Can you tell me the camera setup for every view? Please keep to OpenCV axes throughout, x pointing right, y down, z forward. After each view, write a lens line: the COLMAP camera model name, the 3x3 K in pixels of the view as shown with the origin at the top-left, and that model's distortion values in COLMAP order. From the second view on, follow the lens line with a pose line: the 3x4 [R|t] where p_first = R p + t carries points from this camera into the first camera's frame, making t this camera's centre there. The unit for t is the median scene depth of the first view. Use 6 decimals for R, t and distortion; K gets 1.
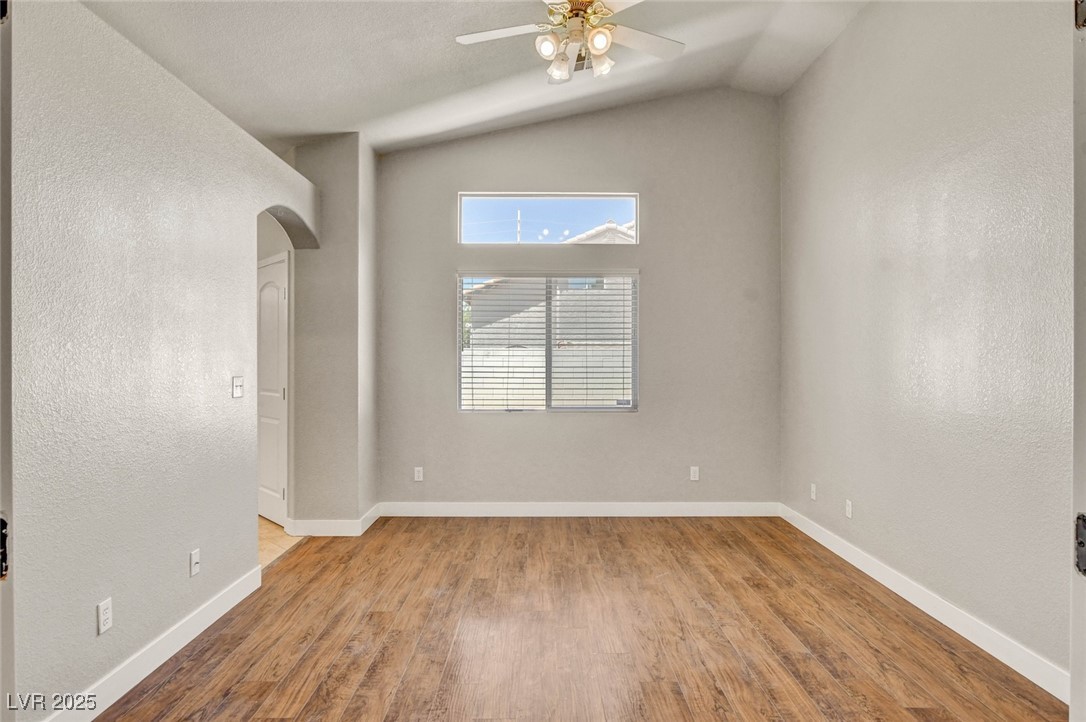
lens RADIAL K [[623.3, 0, 544.0], [0, 623.3, 361.0], [0, 0, 1]] dist [-0.015228, 0.003012]
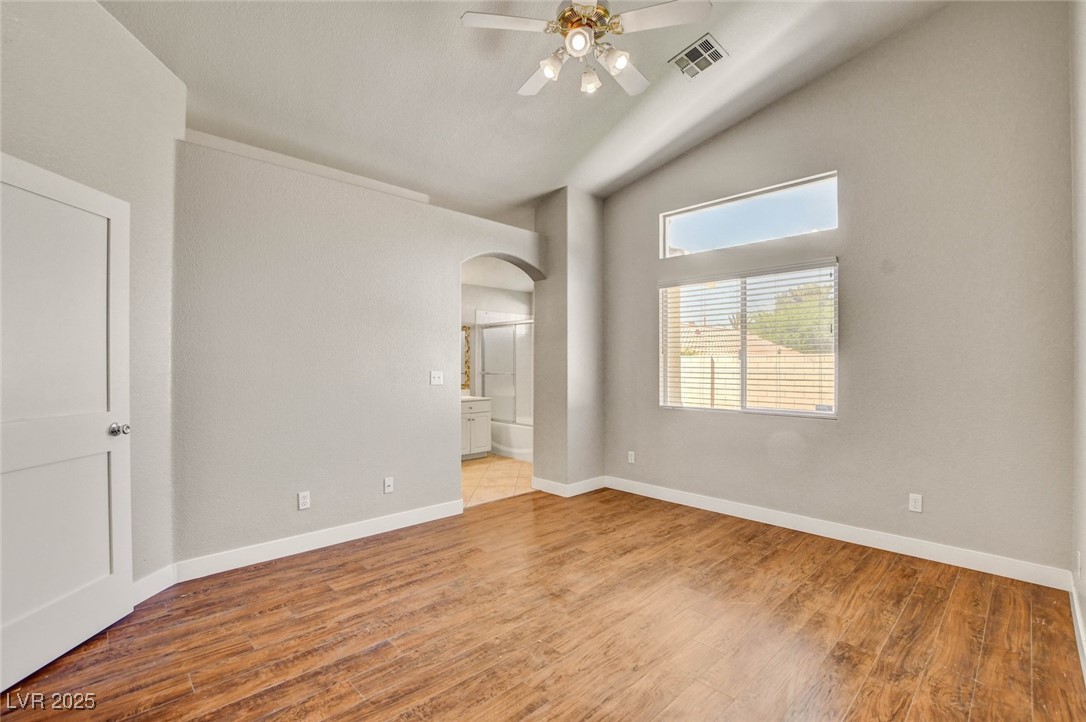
lens RADIAL K [[481.6, 0, 545.1], [0, 481.6, 361.9], [0, 0, 1]] dist [-0.032967, 0.004805]
pose [[0.693437, -0.003913, -0.720507, 0.452798], [-0.003707, 0.999953, -0.008999, 0.010100], [0.720508, 0.008911, 0.693389, 0.311438]]
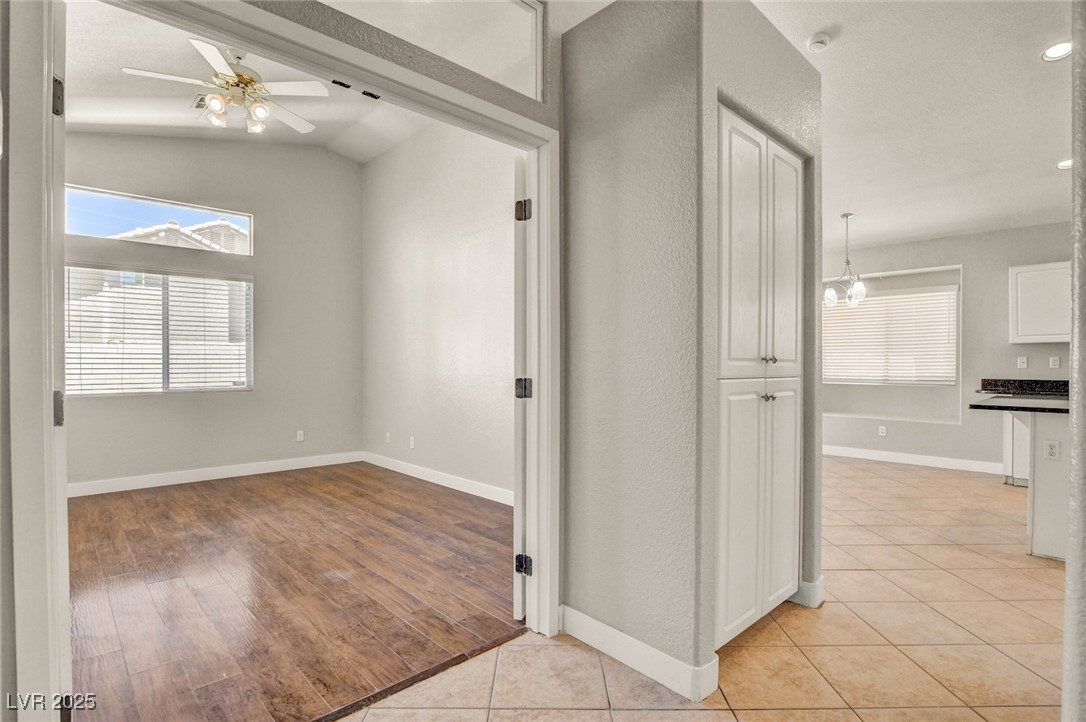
lens RADIAL K [[538.0, 0, 541.3], [0, 538.0, 367.8], [0, 0, 1]] dist [-0.020295, 0.000069]
pose [[0.737911, -0.008204, 0.674848, -0.188433], [0.003113, 0.999957, 0.008753, 0.037379], [-0.674890, -0.004358, 0.737905, -0.230795]]
